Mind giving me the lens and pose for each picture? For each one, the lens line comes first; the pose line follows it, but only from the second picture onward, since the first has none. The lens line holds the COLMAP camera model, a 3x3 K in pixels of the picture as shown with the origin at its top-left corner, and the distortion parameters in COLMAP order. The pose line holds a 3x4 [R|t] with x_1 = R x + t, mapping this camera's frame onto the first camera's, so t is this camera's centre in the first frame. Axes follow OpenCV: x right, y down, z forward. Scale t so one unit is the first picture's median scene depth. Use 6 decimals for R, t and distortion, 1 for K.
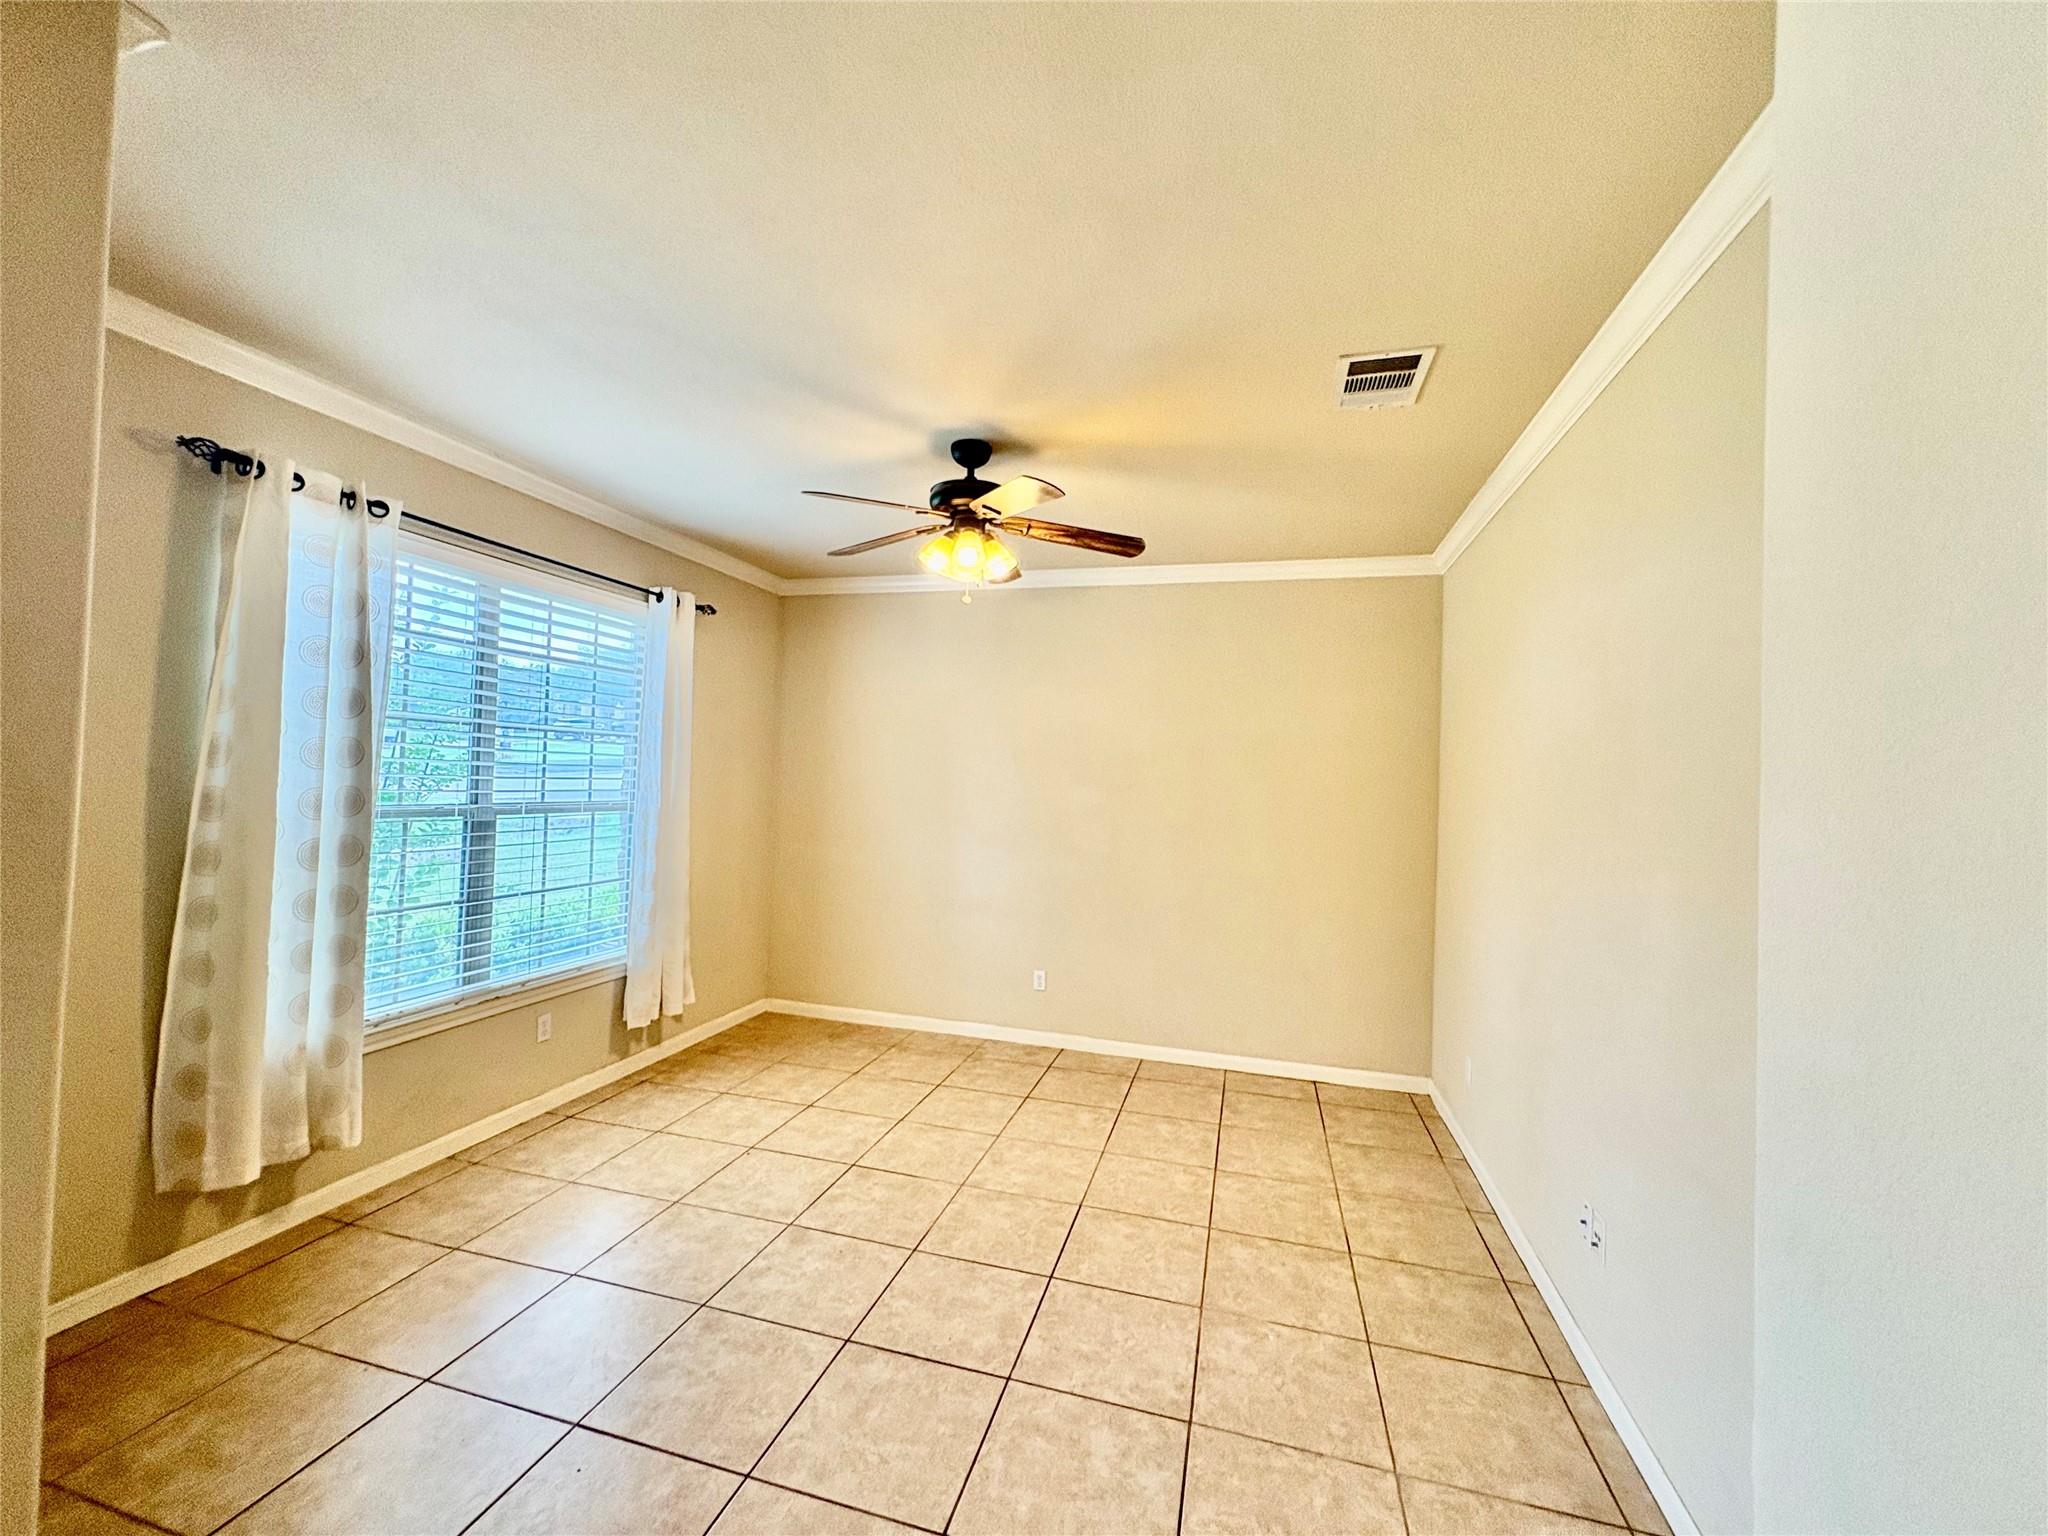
lens RADIAL K [[820.6, 0, 1022.8], [0, 820.6, 762.7], [0, 0, 1]] dist [0.000229, 0.000018]
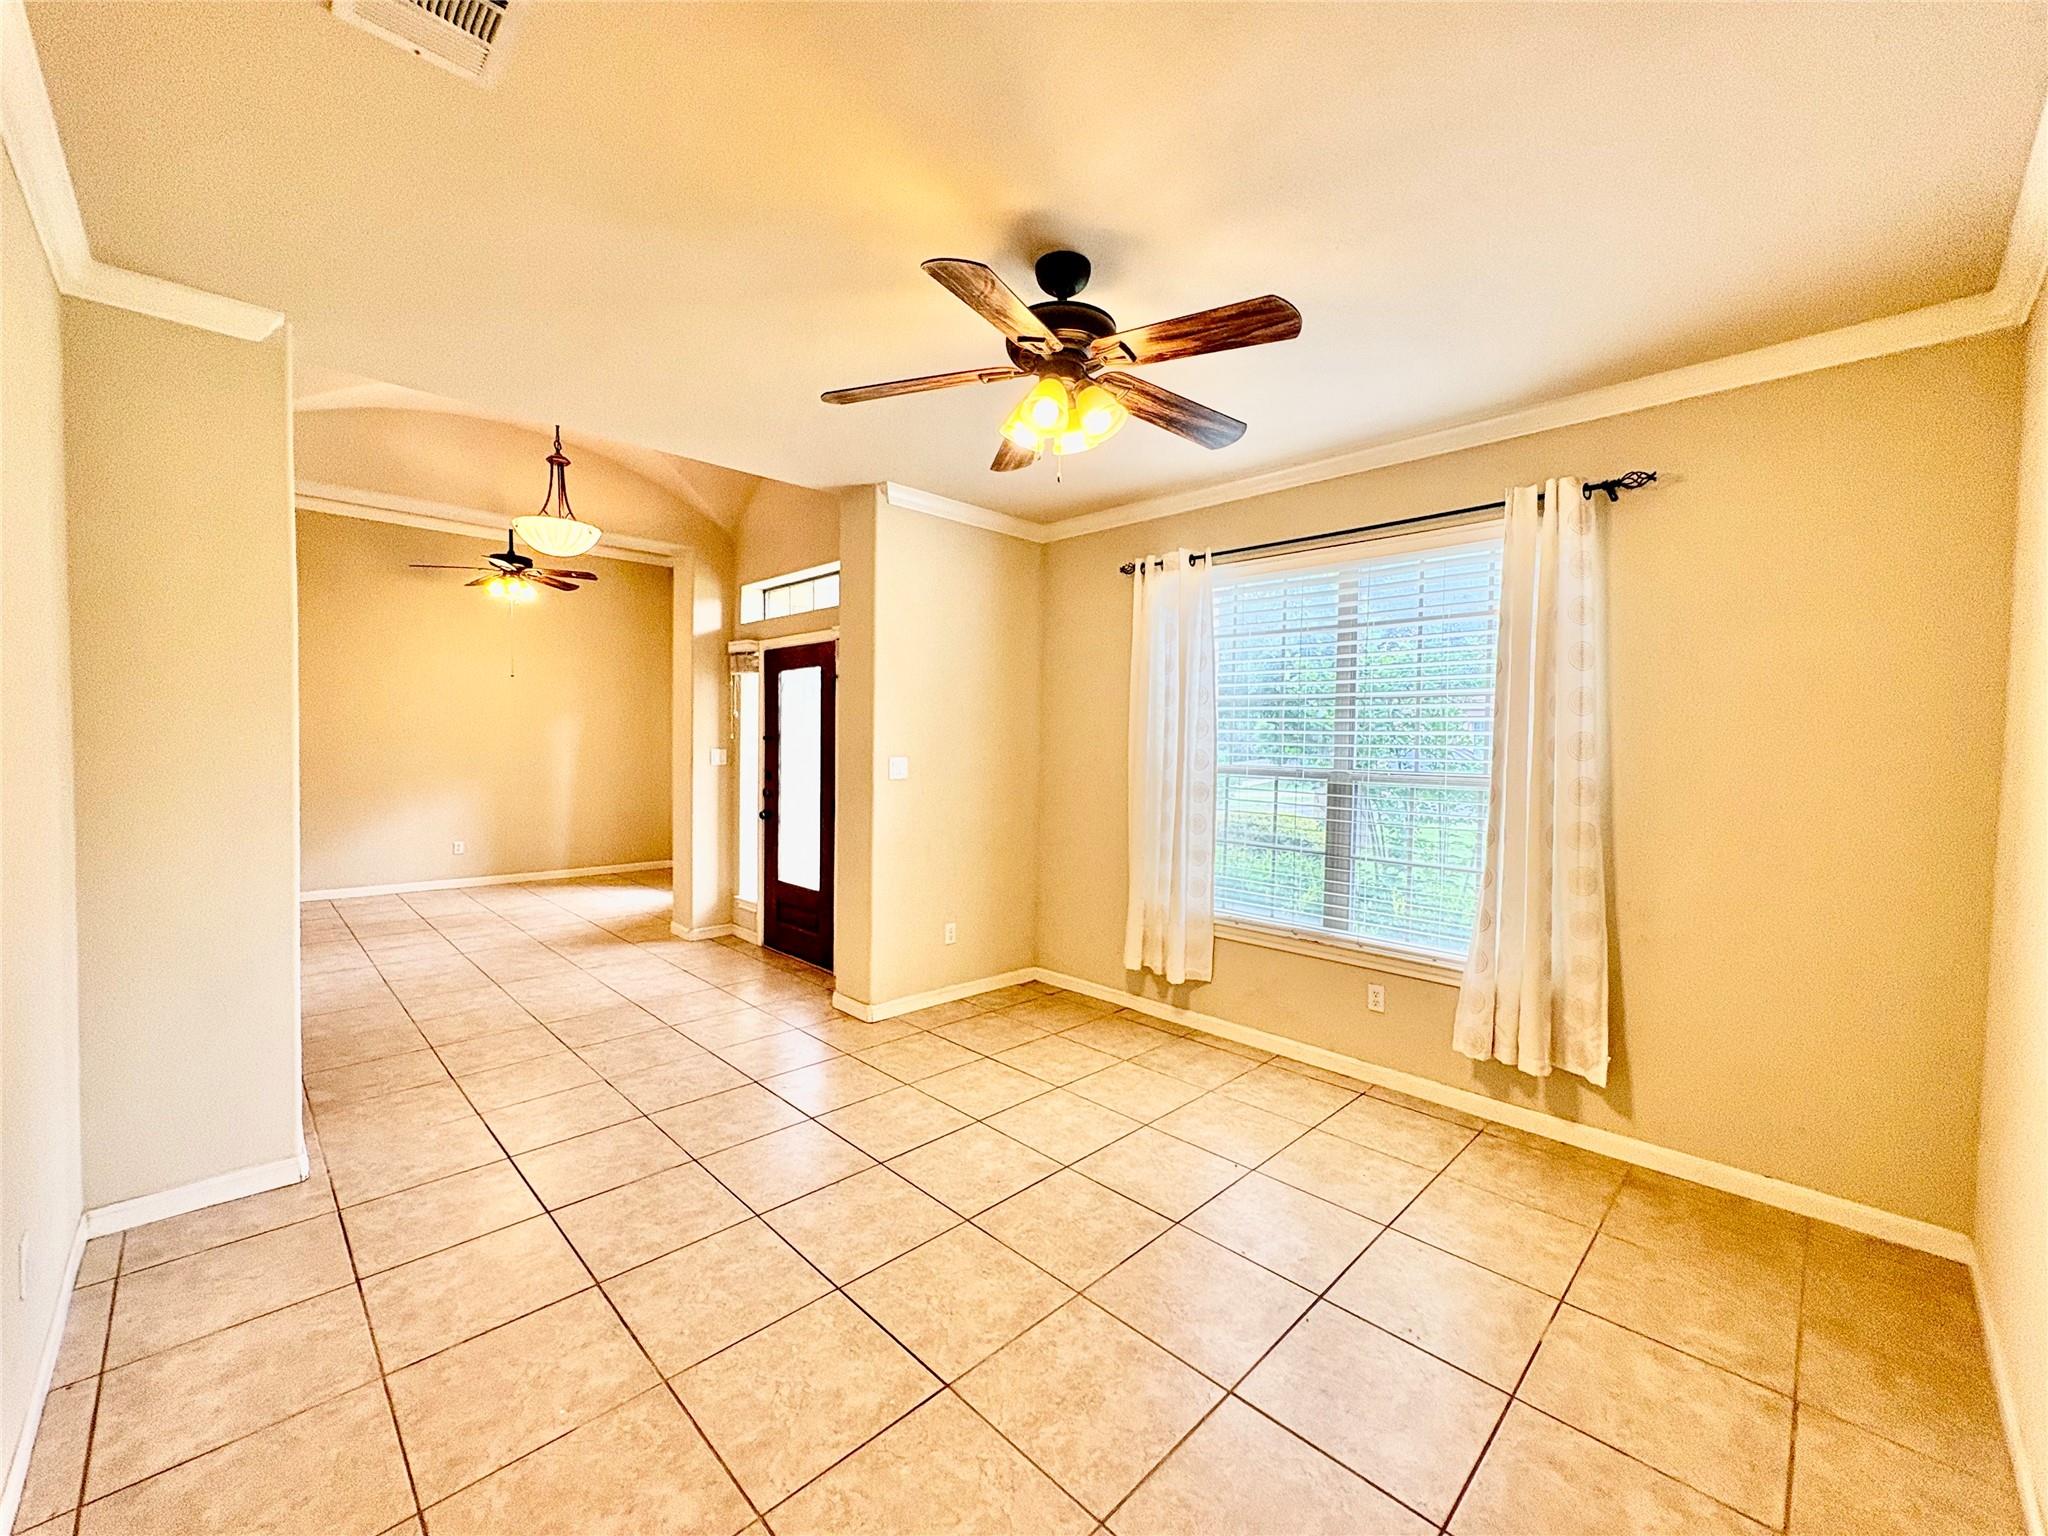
lens RADIAL K [[820.6, 0, 1024.4], [0, 820.6, 761.9], [0, 0, 1]] dist [0.000229, 0.000018]
pose [[-0.490729, -0.015837, -0.871168, 0.578679], [-0.012312, 0.999861, -0.011241, 0.064639], [0.871225, 0.005210, -0.490856, 1.313509]]
